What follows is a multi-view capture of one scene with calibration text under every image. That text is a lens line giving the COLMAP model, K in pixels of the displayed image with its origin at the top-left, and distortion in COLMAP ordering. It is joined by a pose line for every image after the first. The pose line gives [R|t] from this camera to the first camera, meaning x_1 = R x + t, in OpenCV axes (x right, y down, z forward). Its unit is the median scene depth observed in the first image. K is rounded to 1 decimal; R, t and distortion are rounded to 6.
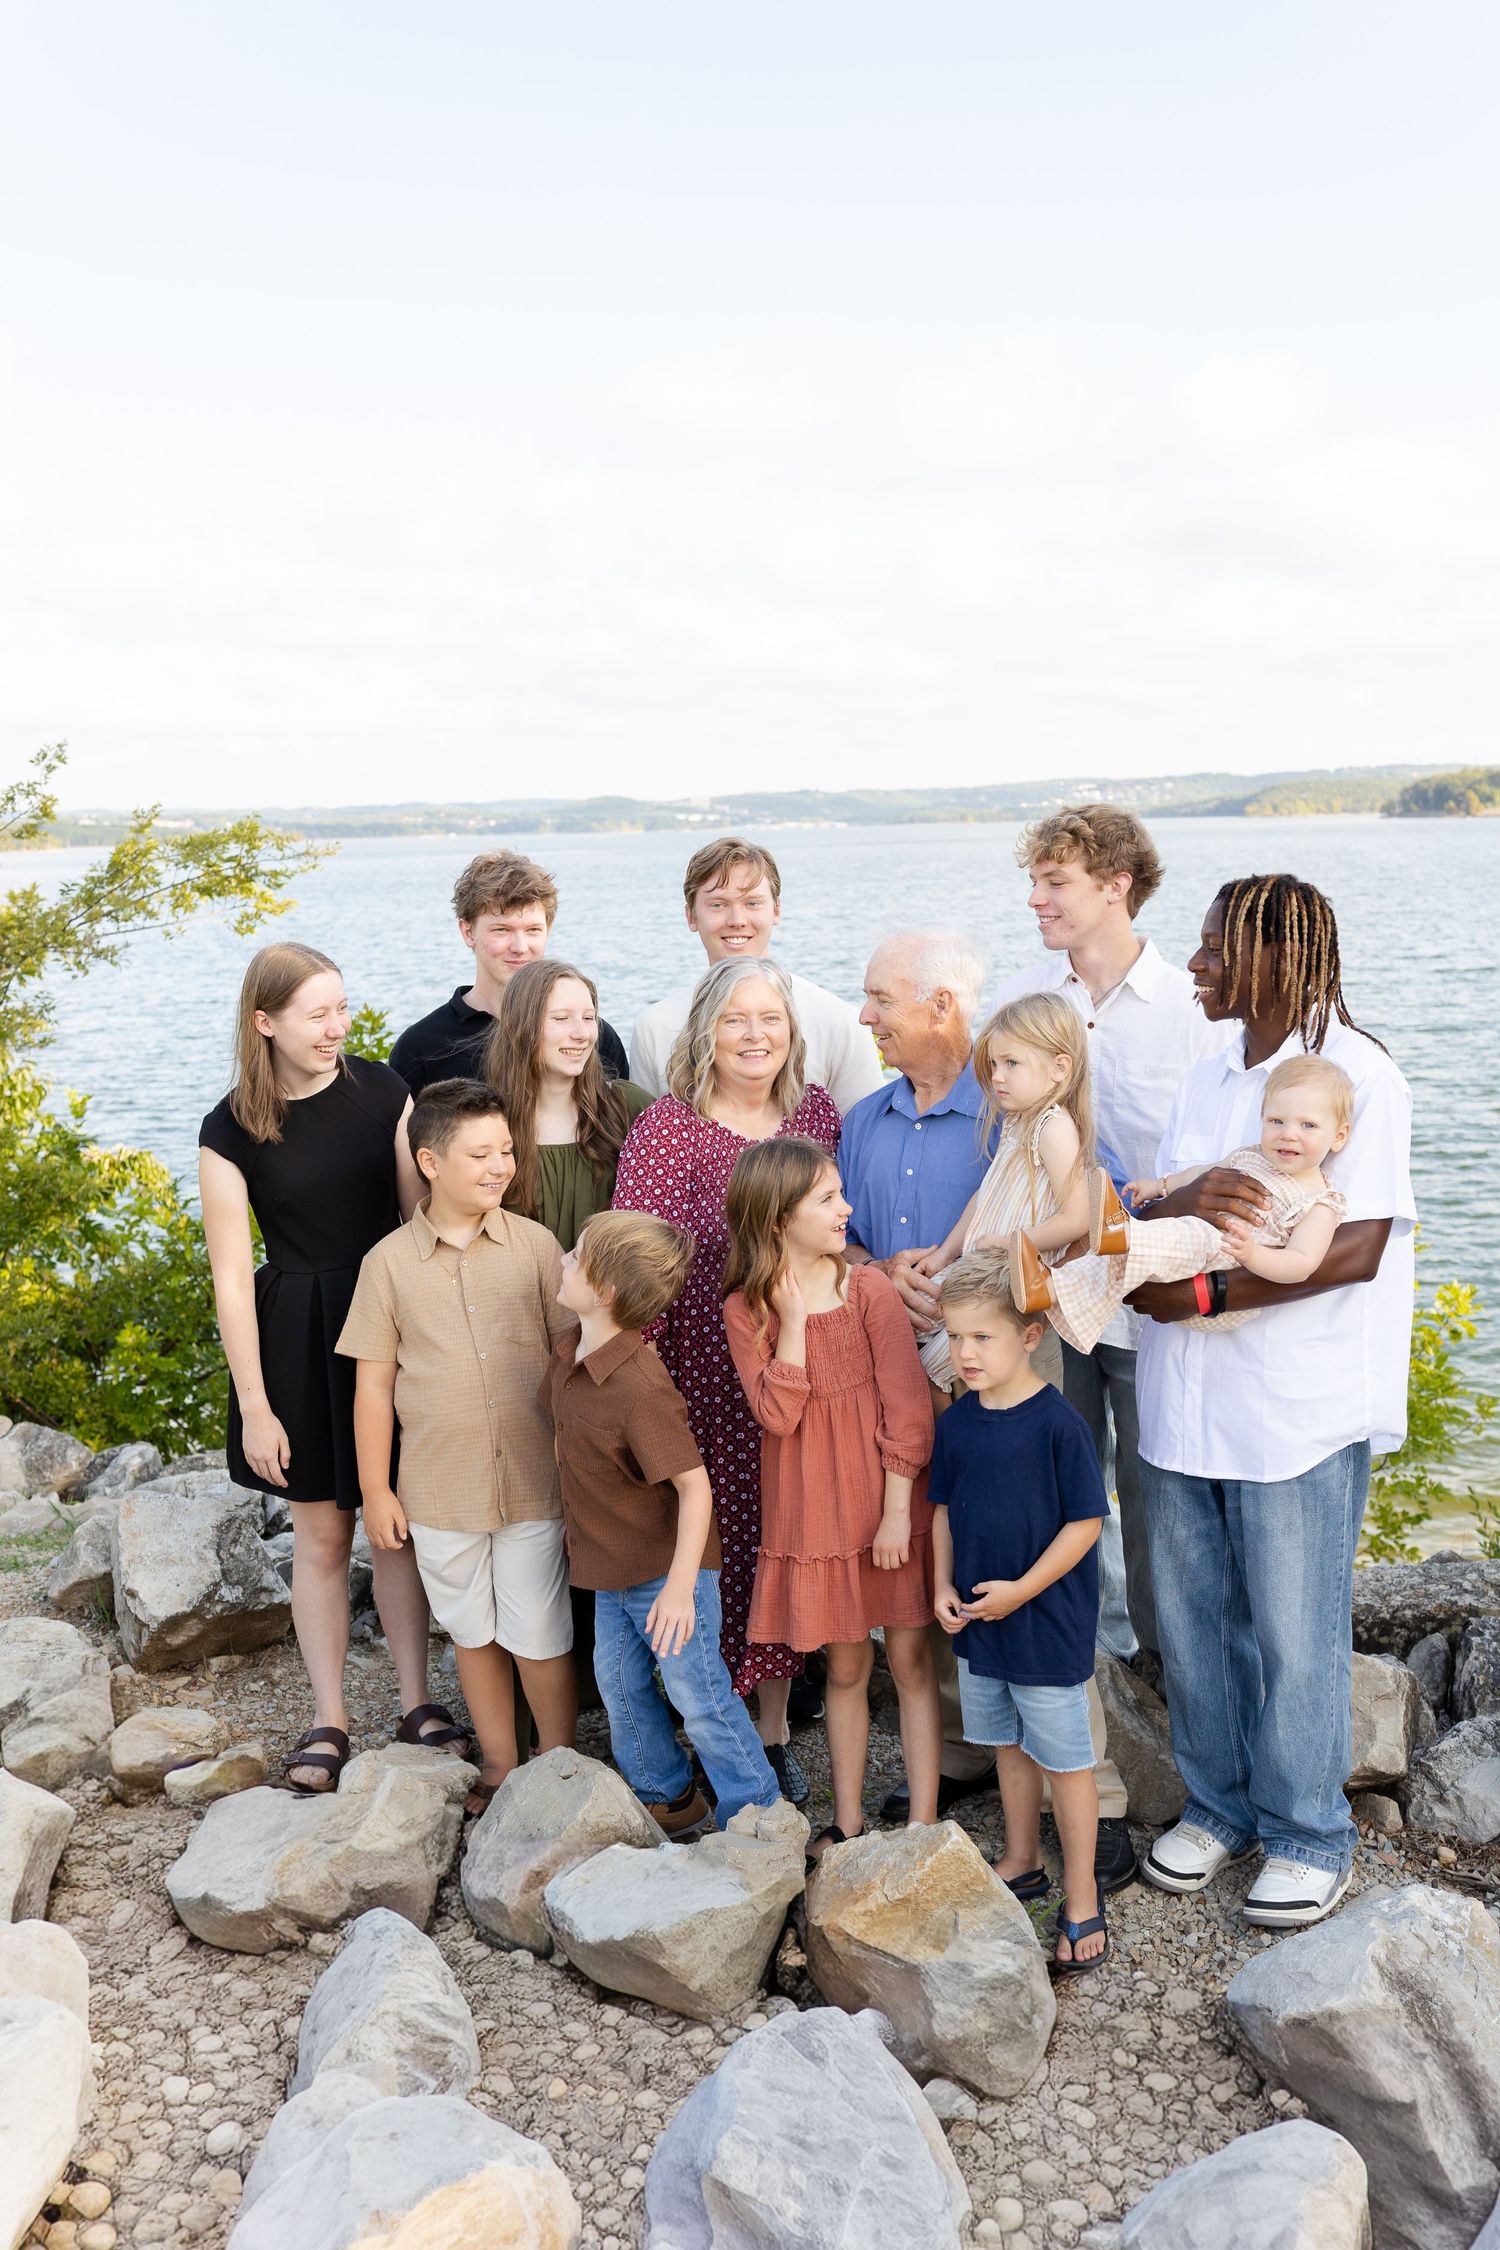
lens RADIAL K [[2146.3, 0, 755.3], [0, 2146.3, 1121.5], [0, 0, 1]] dist [0.018142, 0.002463]
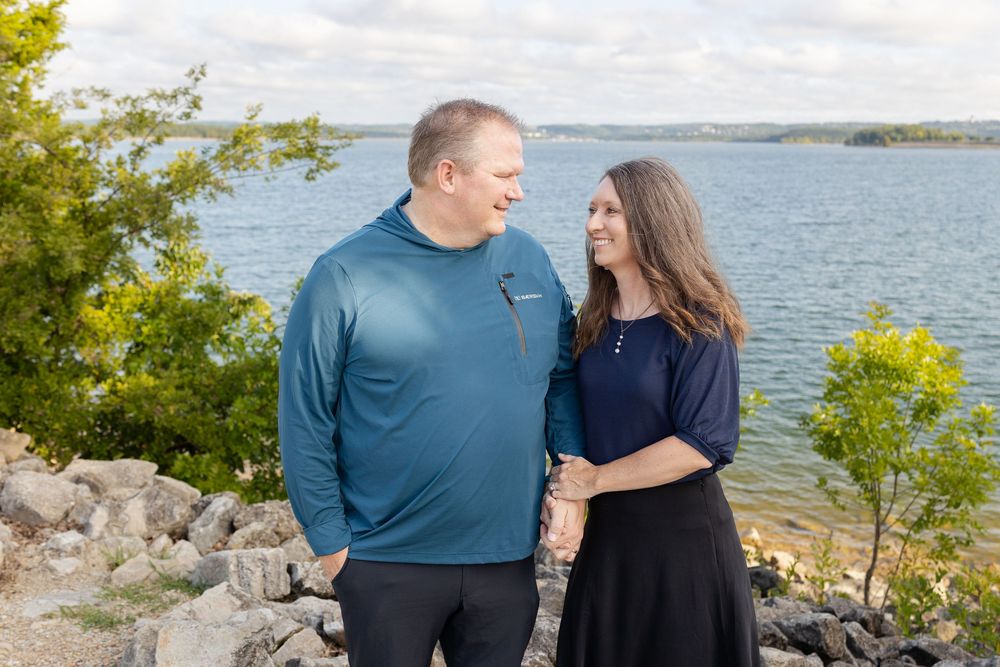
lens RADIAL K [[953.9, 0, 508.0], [0, 953.9, 327.0], [0, 0, 1]] dist [0.018142, 0.002463]
pose [[0.998040, 0.046541, -0.041826, -0.053311], [-0.044024, 0.997275, 0.059196, -0.031200], [0.044467, -0.057239, 0.997370, 0.321854]]
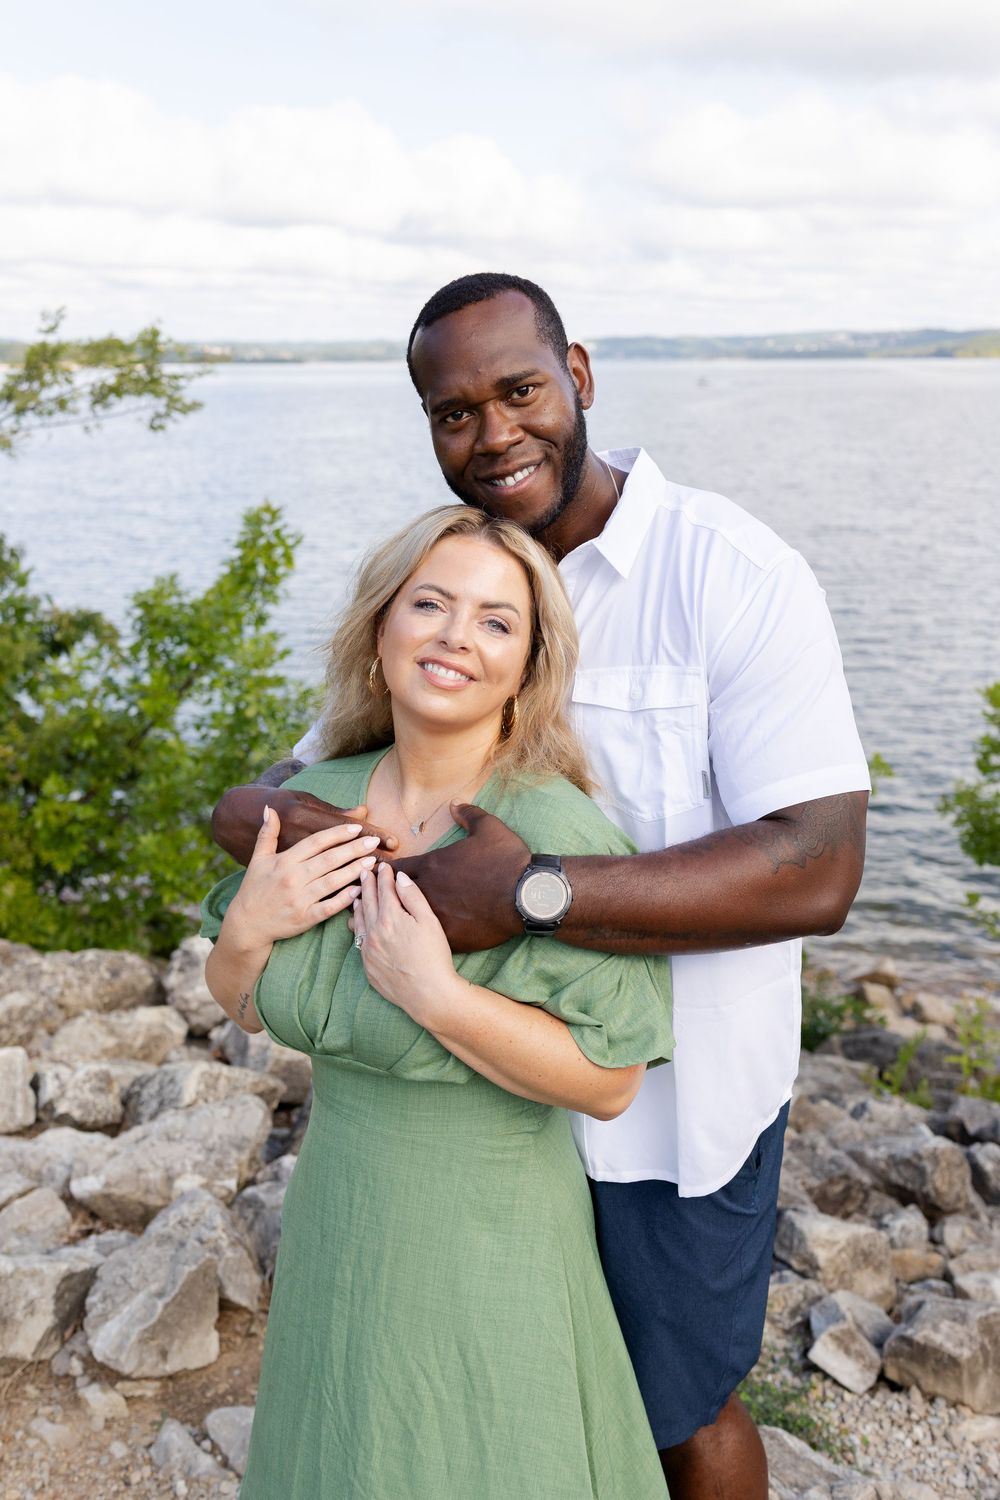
lens RADIAL K [[1430.9, 0, 503.5], [0, 1430.9, 747.7], [0, 0, 1]] dist [0.018142, 0.002463]
pose [[0.997223, 0.038818, -0.063563, -0.004726], [-0.030378, 0.991212, 0.128744, -0.039298], [0.068002, -0.126456, 0.989639, 0.387229]]
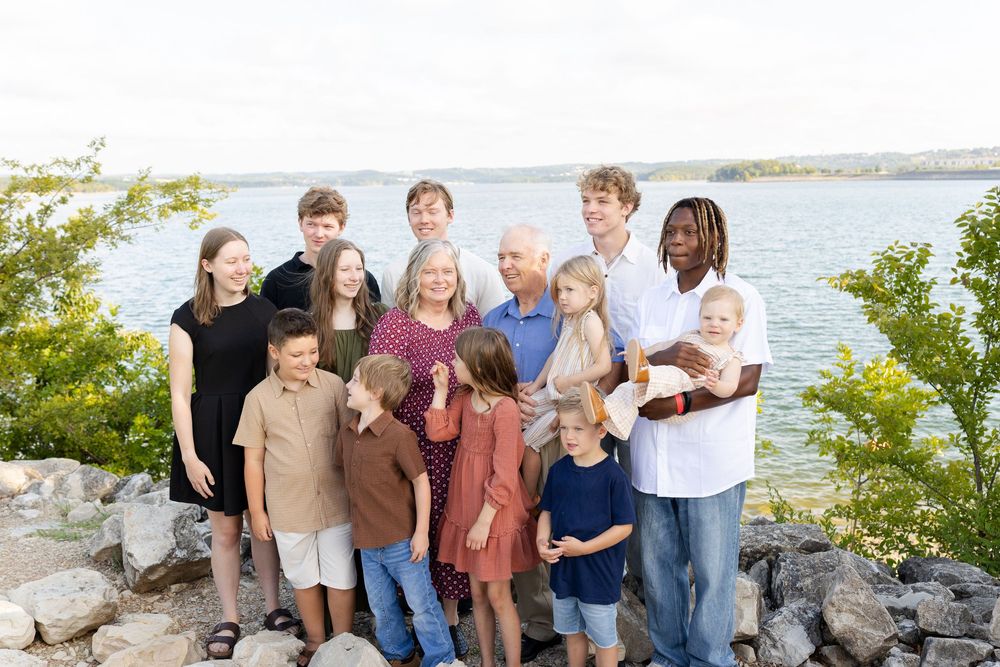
lens RADIAL K [[954.1, 0, 500.0], [0, 954.1, 333.5], [0, 0, 1]] dist [0.010876, -0.026665]
pose [[0.997571, -0.003679, 0.069553, -0.004442], [0.002391, 0.999824, 0.018595, -0.002298], [-0.069609, -0.018383, 0.997405, 0.061505]]
